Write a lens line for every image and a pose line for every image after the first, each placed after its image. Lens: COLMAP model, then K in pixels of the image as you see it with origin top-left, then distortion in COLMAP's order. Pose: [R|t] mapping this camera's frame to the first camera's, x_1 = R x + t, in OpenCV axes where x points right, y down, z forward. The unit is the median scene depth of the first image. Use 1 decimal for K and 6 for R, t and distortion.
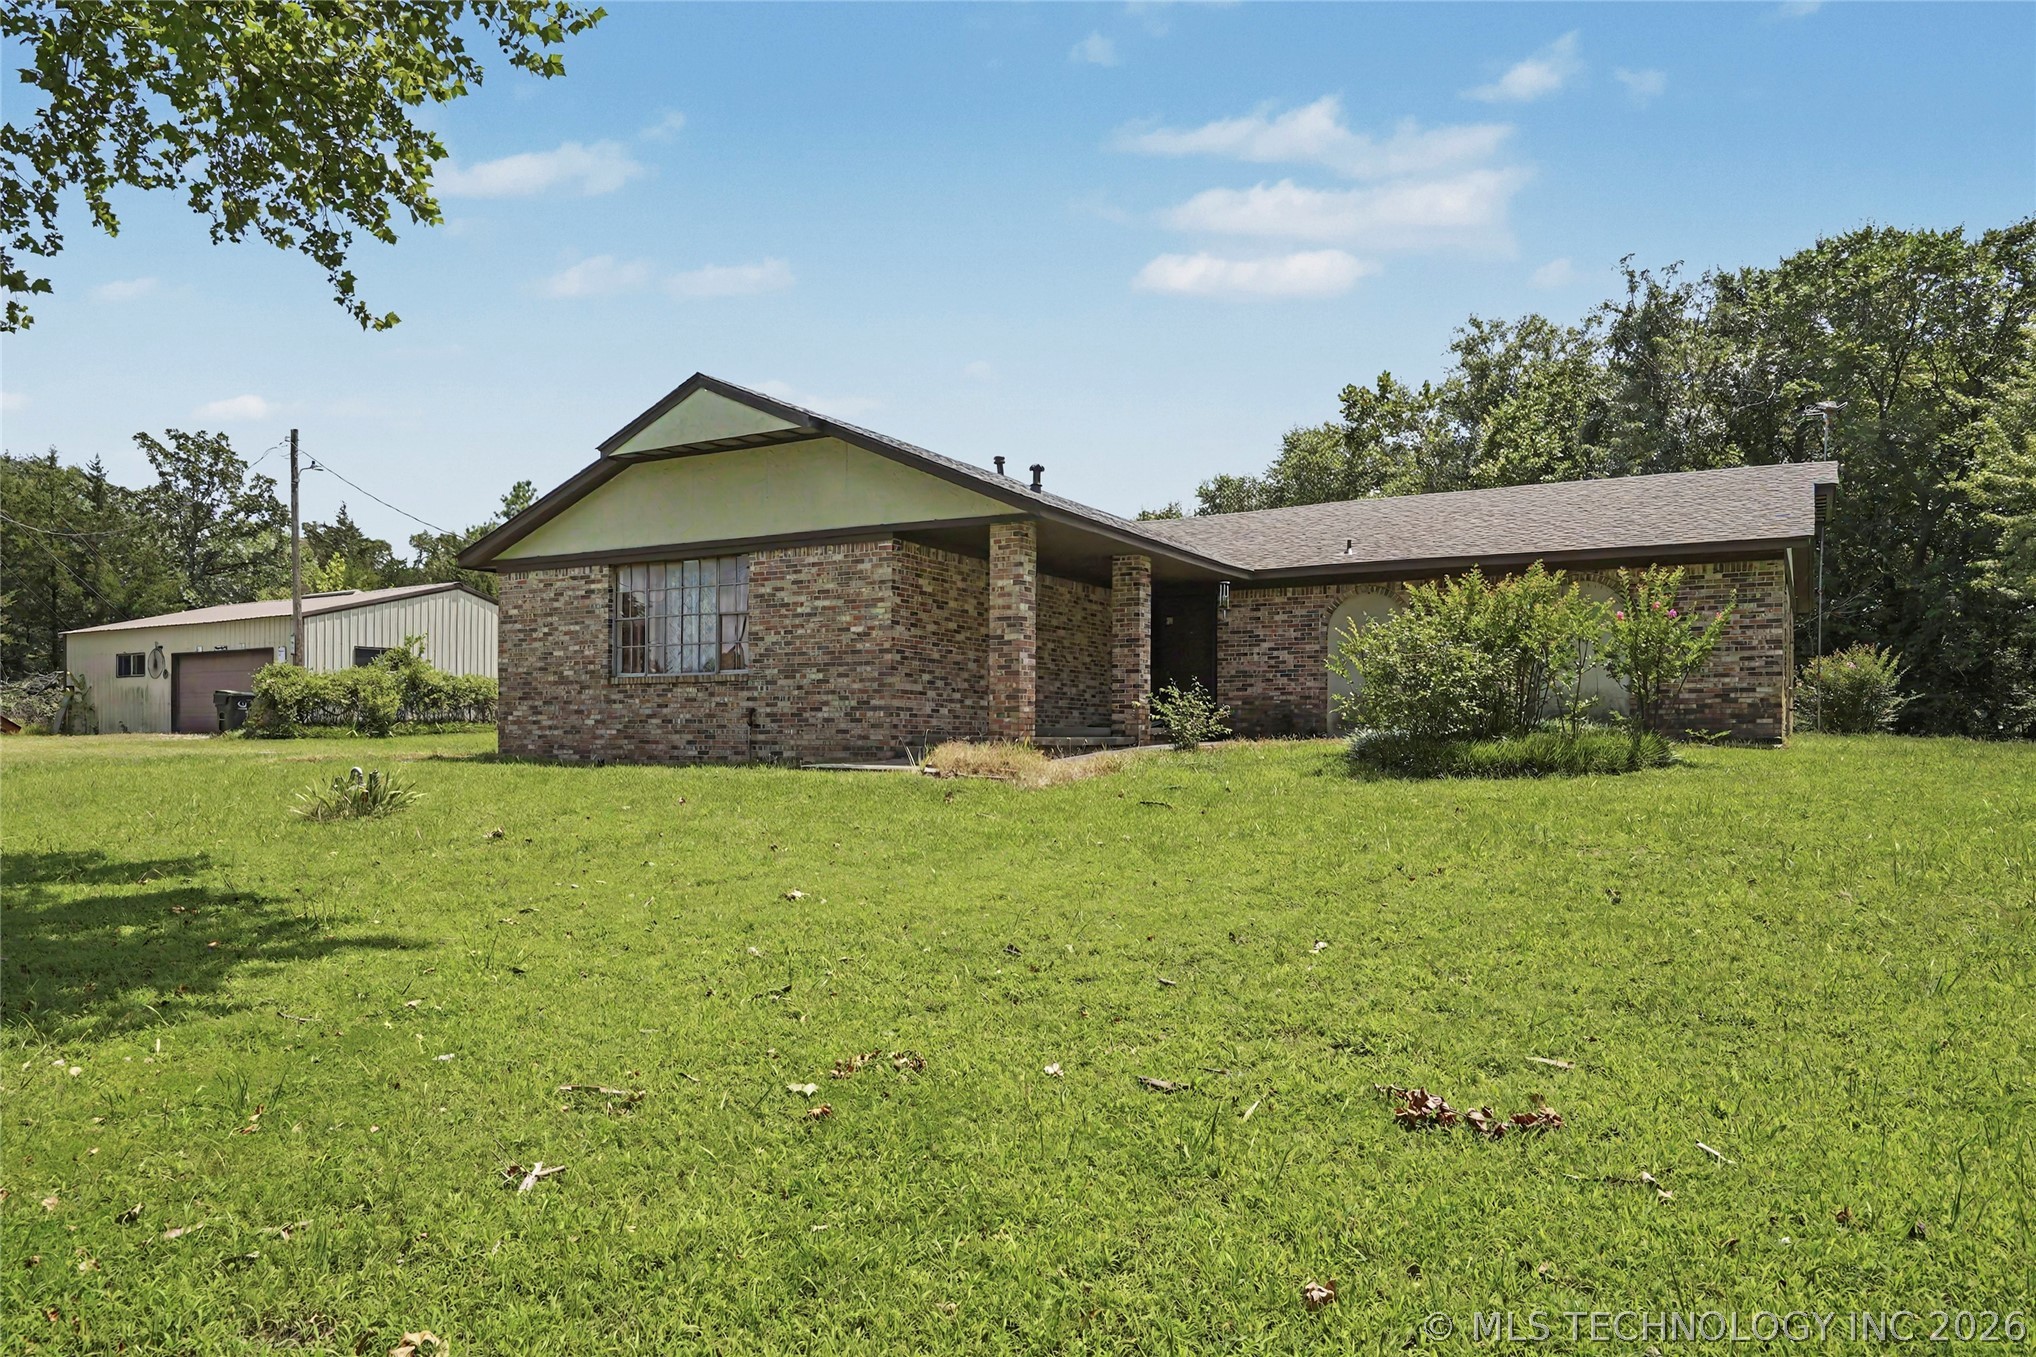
lens RADIAL K [[1425.7, 0, 947.8], [0, 1425.7, 738.7], [0, 0, 1]] dist [-0.037240, -0.006441]
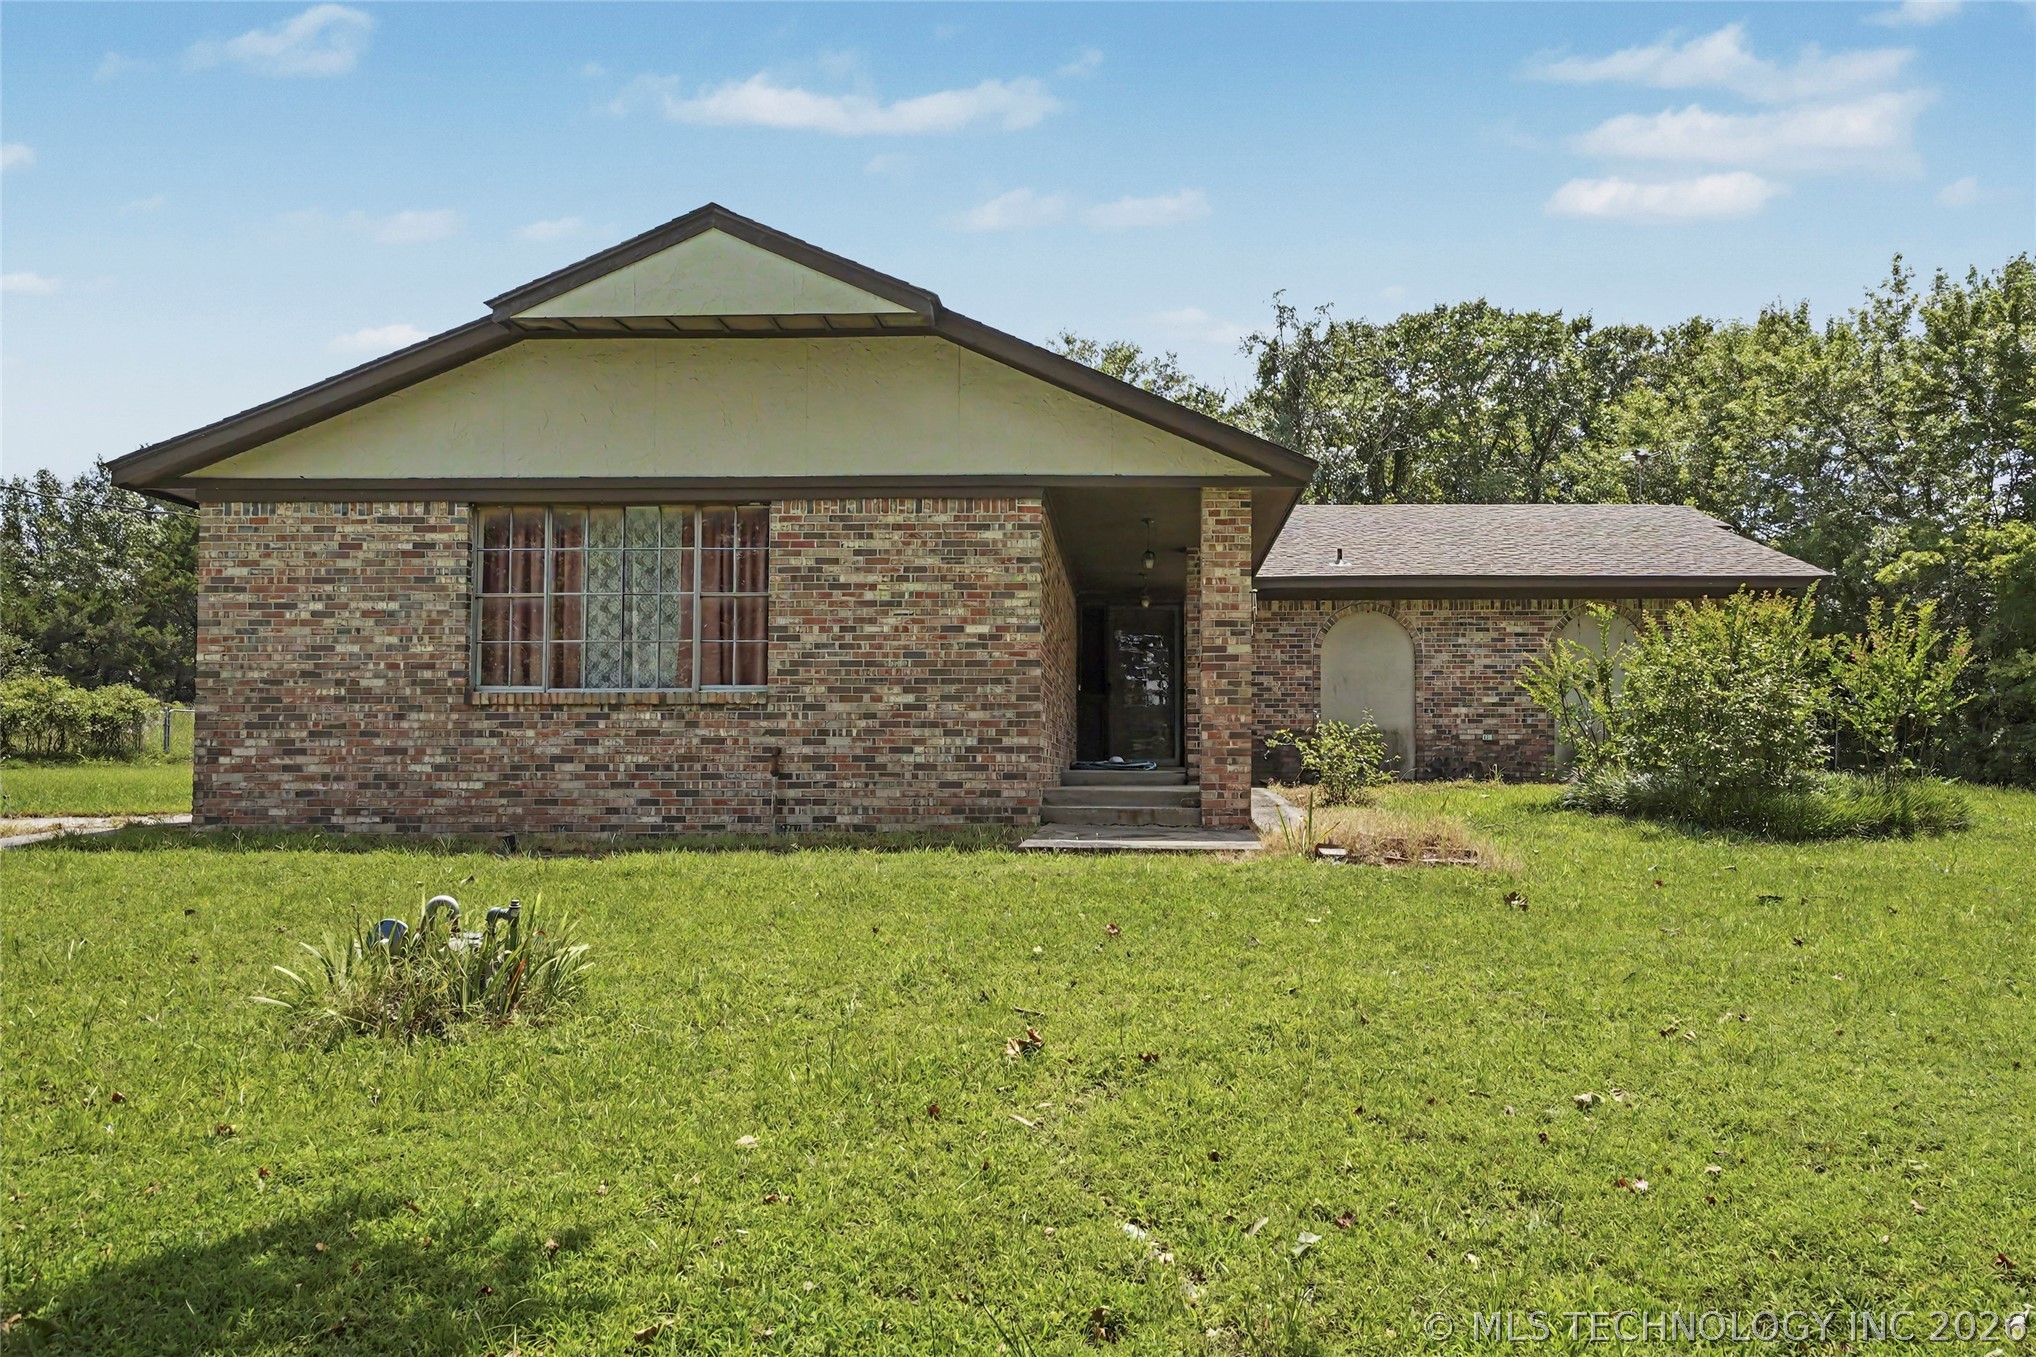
lens RADIAL K [[1445.4, 0, 1018.2], [0, 1445.4, 685.0], [0, 0, 1]] dist [-0.004407, 0.001747]
pose [[0.864139, 0.022857, 0.502734, -0.349635], [0.002661, 0.998747, -0.049983, -0.016078], [-0.503246, 0.044530, 0.862995, 0.378632]]
